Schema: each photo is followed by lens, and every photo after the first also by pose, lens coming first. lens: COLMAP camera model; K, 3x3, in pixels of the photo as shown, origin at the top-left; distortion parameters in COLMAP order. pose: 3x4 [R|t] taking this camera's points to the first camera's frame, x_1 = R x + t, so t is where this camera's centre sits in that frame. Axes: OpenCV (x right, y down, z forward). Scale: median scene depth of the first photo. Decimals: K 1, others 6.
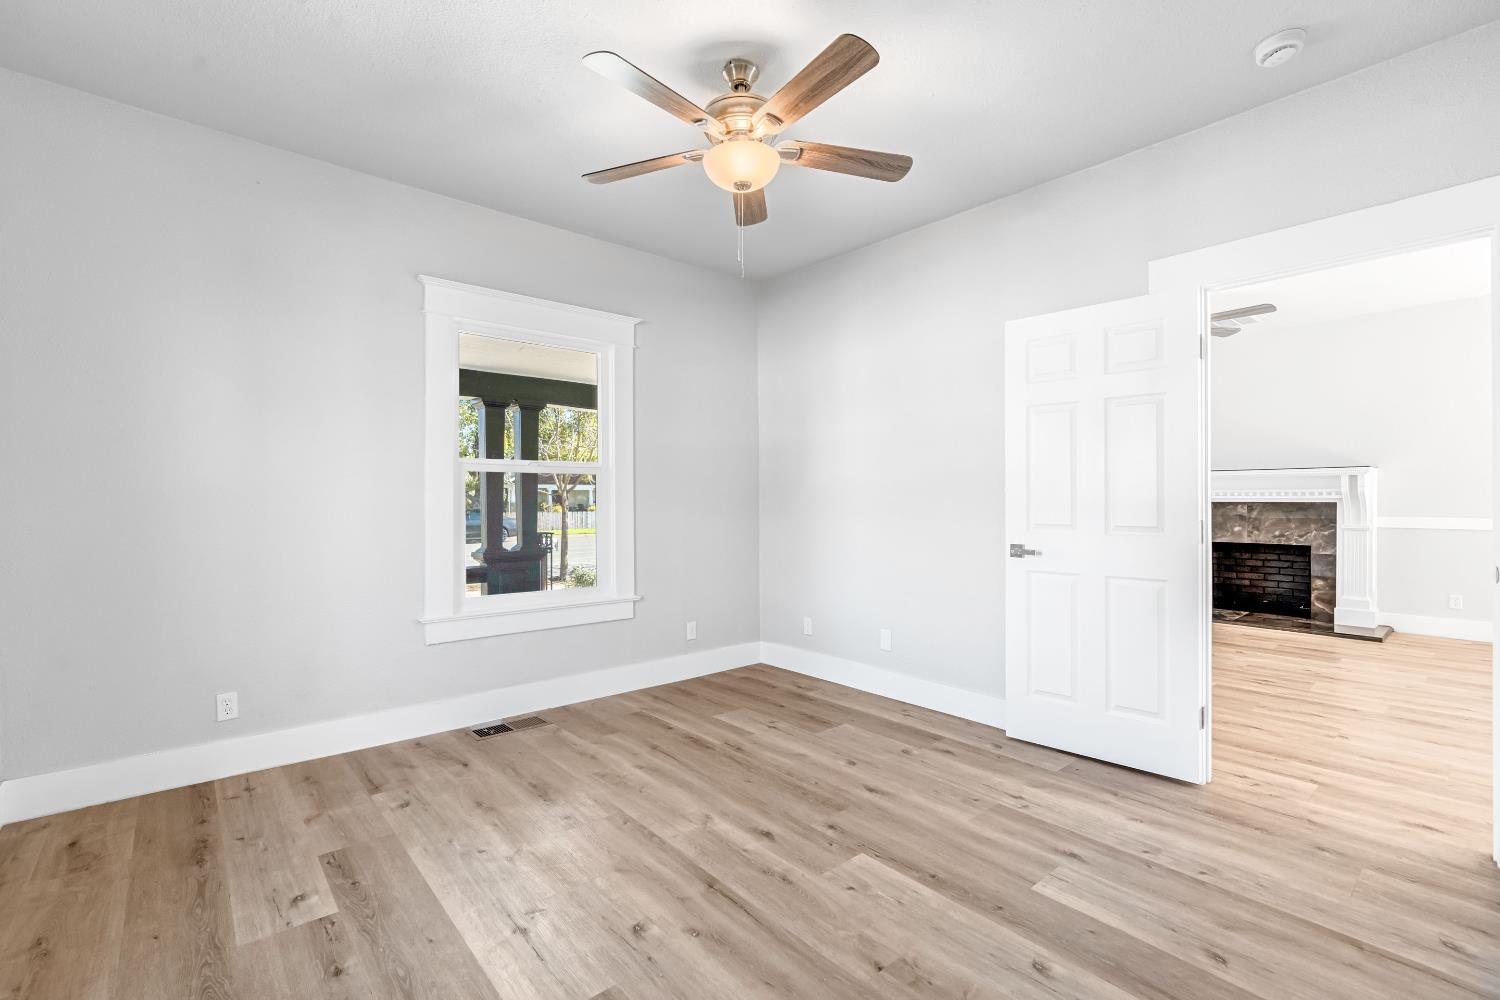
lens RADIAL K [[661.4, 0, 769.2], [0, 661.4, 501.0], [0, 0, 1]] dist [0.000633, 0.000390]
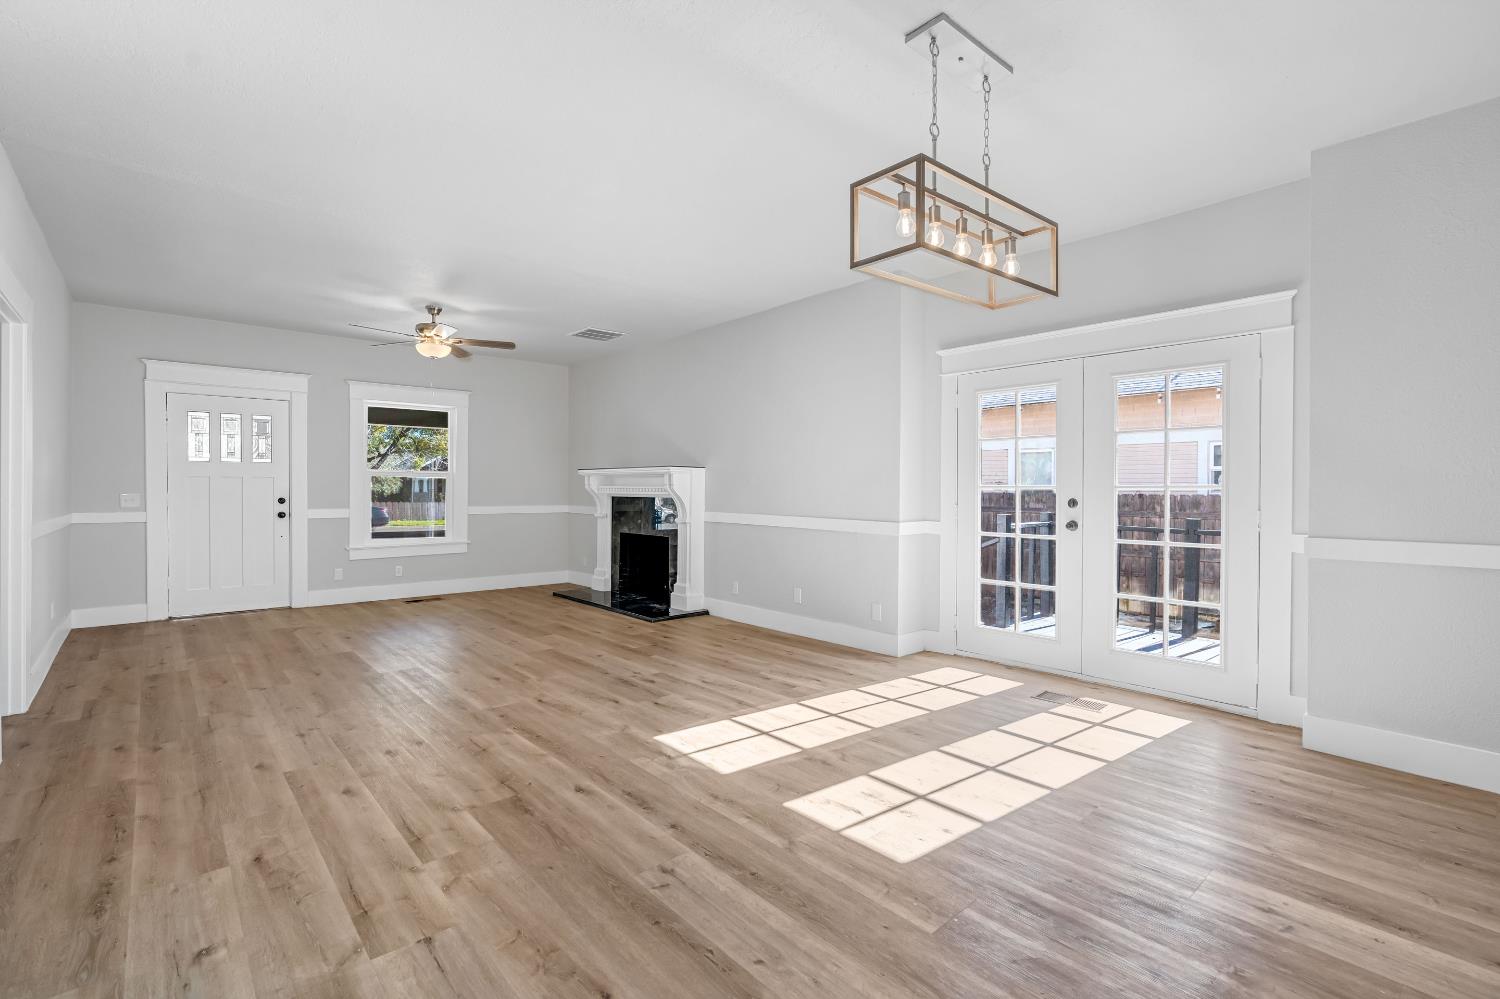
lens RADIAL K [[672.4, 0, 750.8], [0, 672.4, 492.9], [0, 0, 1]] dist [-0.004693, 0.000402]
pose [[0.999926, 0.011956, -0.002102, 0.957169], [-0.011954, 0.999928, 0.001037, -0.009746], [0.002114, -0.001011, 0.999997, -0.127436]]
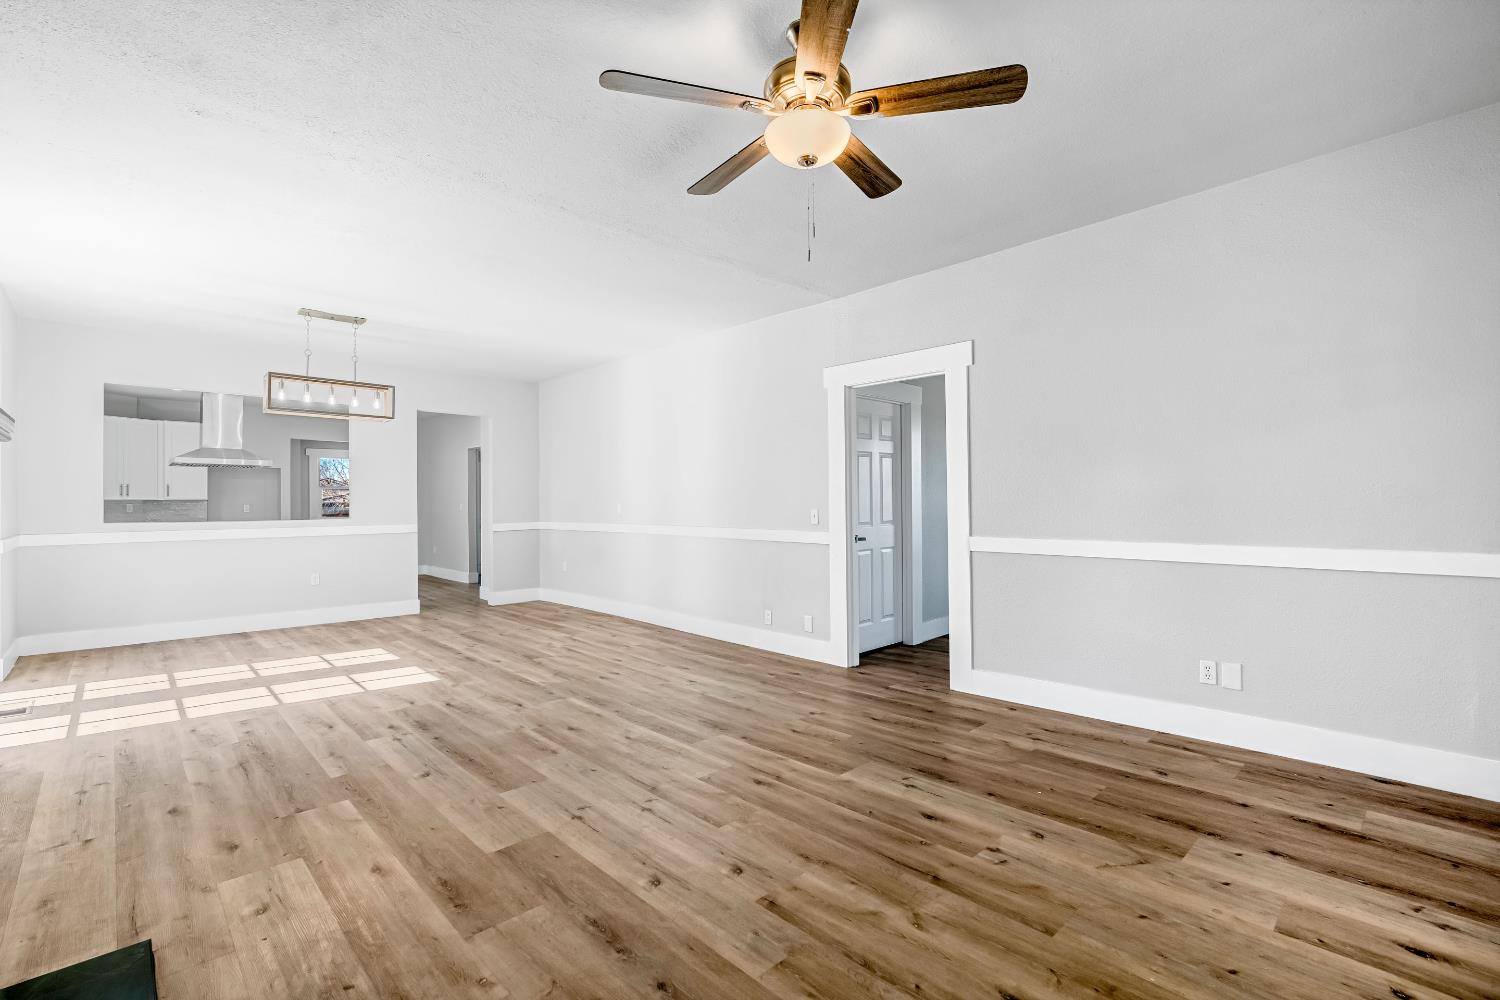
lens RADIAL K [[672.4, 0, 750.8], [0, 672.4, 493.4], [0, 0, 1]] dist [-0.004693, 0.000402]
pose [[-0.999341, 0.014271, -0.033384, 0.547692], [0.014668, 0.999824, -0.011656, -0.011868], [0.033212, -0.012138, -0.999375, 1.189174]]
